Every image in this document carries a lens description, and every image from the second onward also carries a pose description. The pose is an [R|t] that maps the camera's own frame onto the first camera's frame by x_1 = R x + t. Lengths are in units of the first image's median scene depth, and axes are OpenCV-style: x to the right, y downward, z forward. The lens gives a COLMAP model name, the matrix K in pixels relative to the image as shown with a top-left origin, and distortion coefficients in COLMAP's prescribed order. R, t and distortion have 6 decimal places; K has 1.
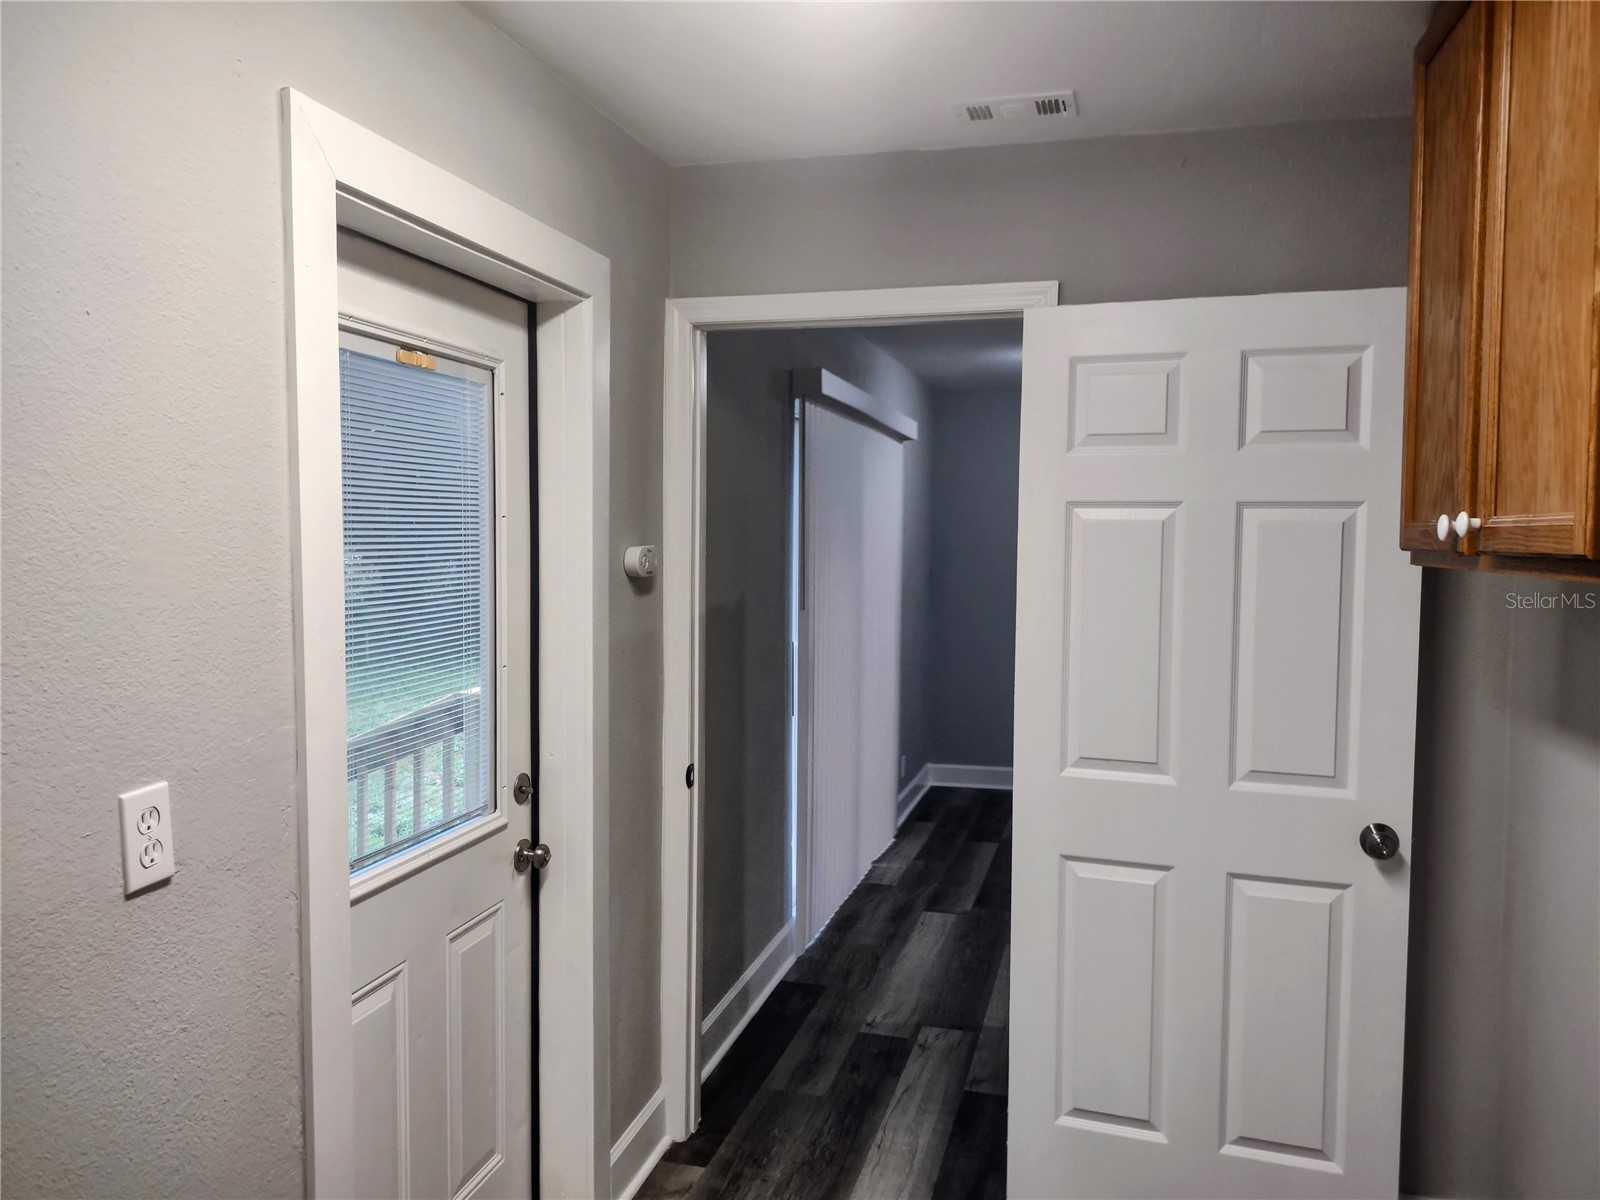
lens RADIAL K [[1191.7, 0, 801.7], [0, 1191.7, 583.4], [0, 0, 1]] dist [0.070966, -0.089400]
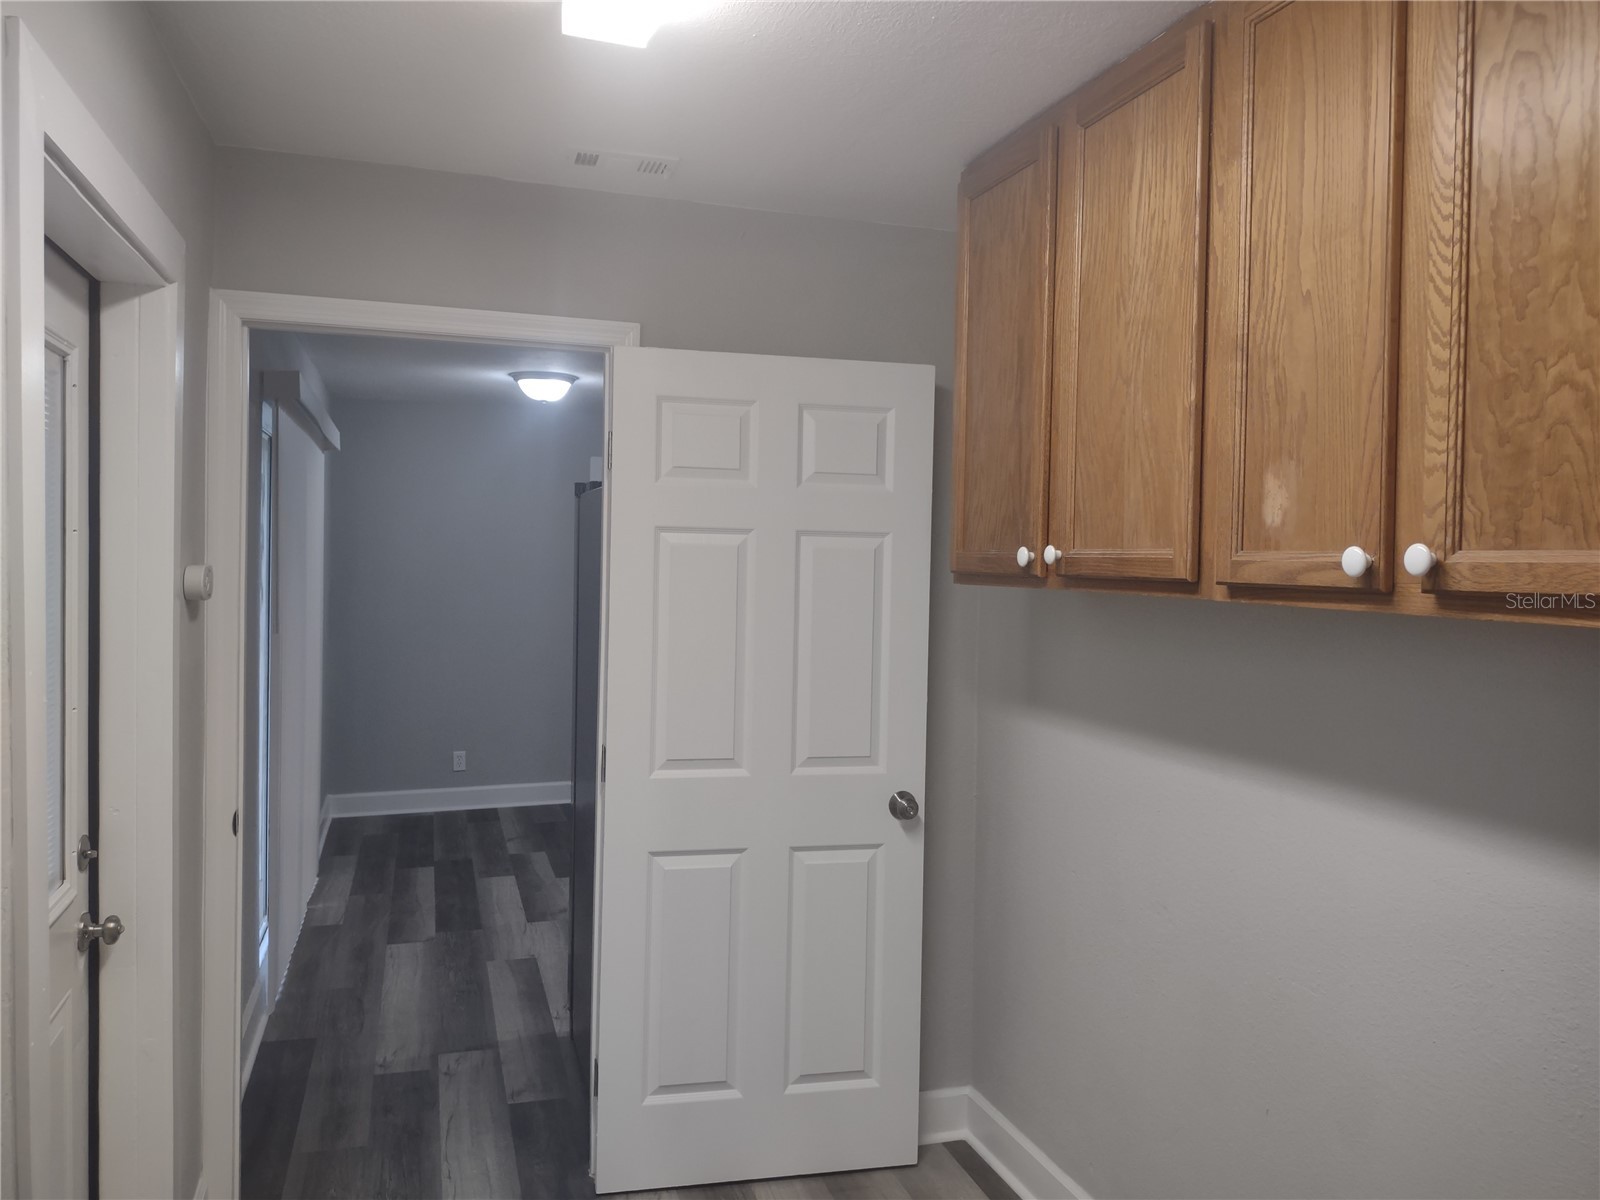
lens RADIAL K [[1194.4, 0, 778.0], [0, 1194.4, 574.2], [0, 0, 1]] dist [0.075084, -0.090664]
pose [[0.853524, -0.002006, 0.521050, -0.249476], [0.012865, 0.999769, -0.017226, -0.004684], [-0.520895, 0.021406, 0.853353, 0.006802]]
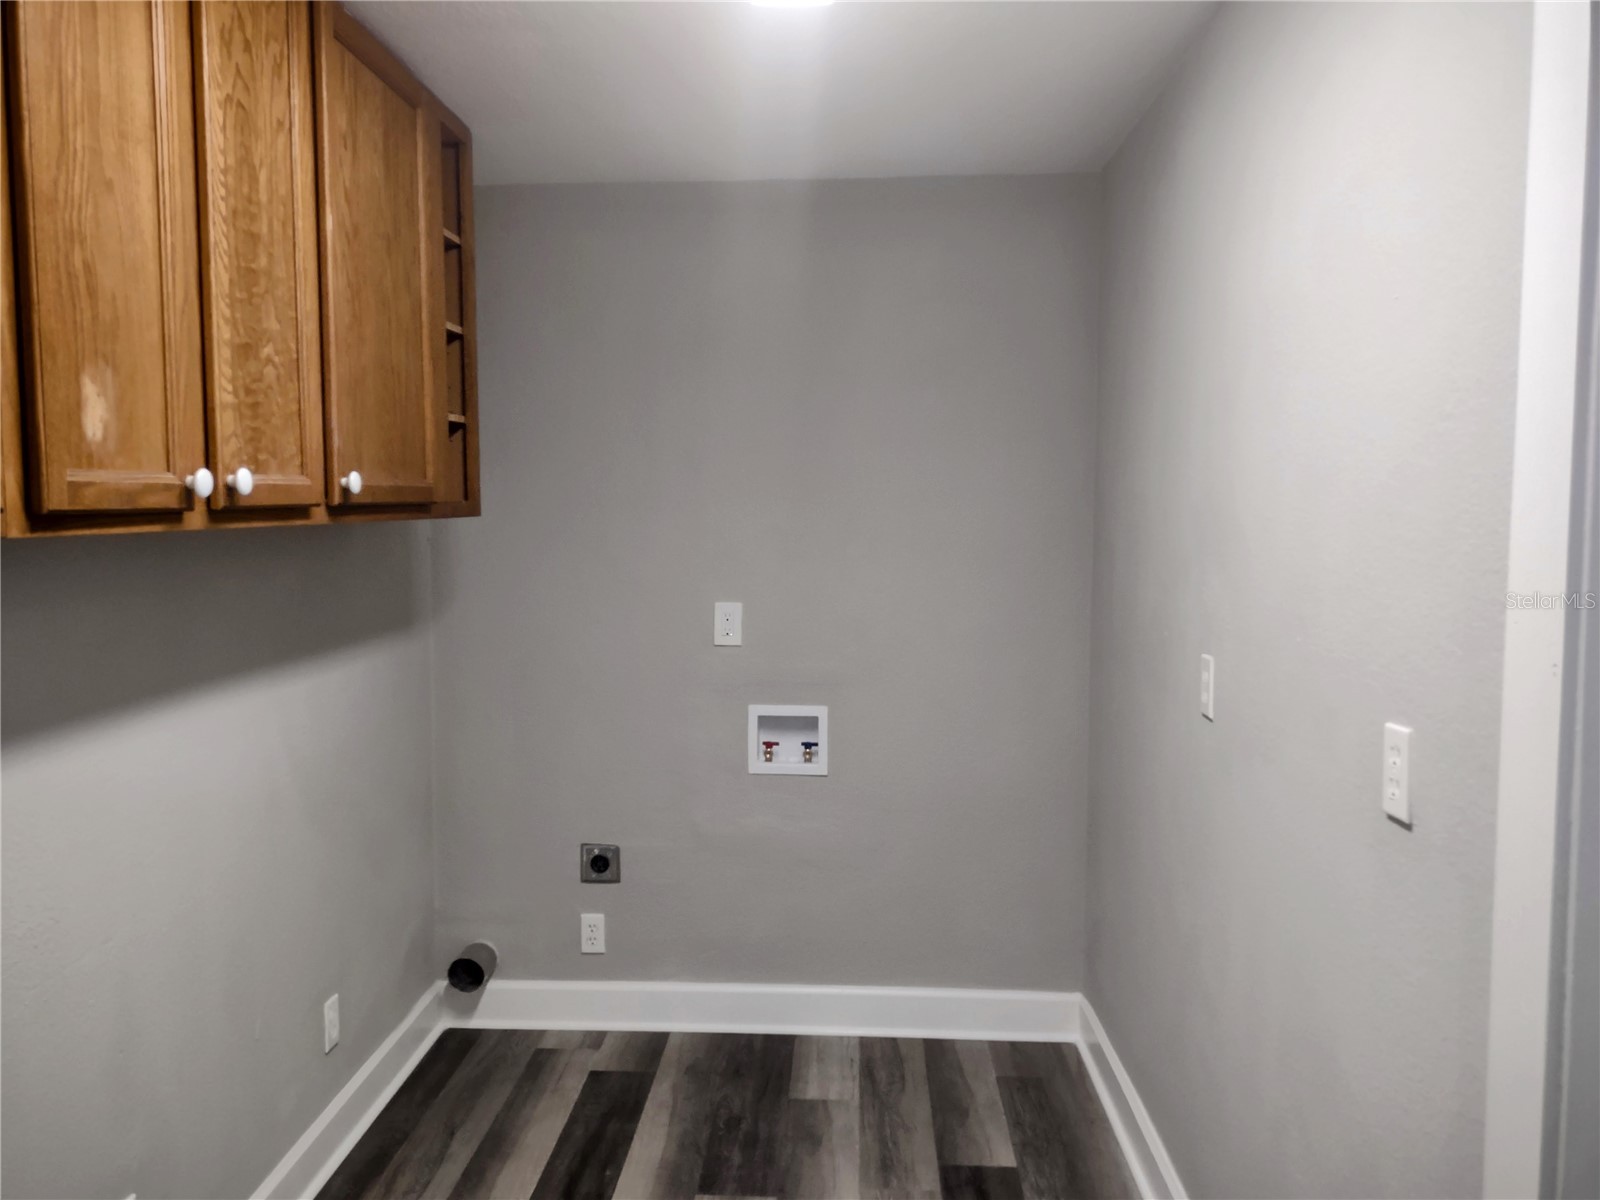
lens RADIAL K [[1228.1, 0, 800.0], [0, 1228.1, 600.0], [0, 0, 1]] dist [0.000689, -0.009380]
pose [[-0.977843, 0.009862, -0.209105, 0.103441], [-0.016429, 0.992194, 0.123619, -0.038889], [0.208692, 0.124315, -0.970048, 0.992717]]
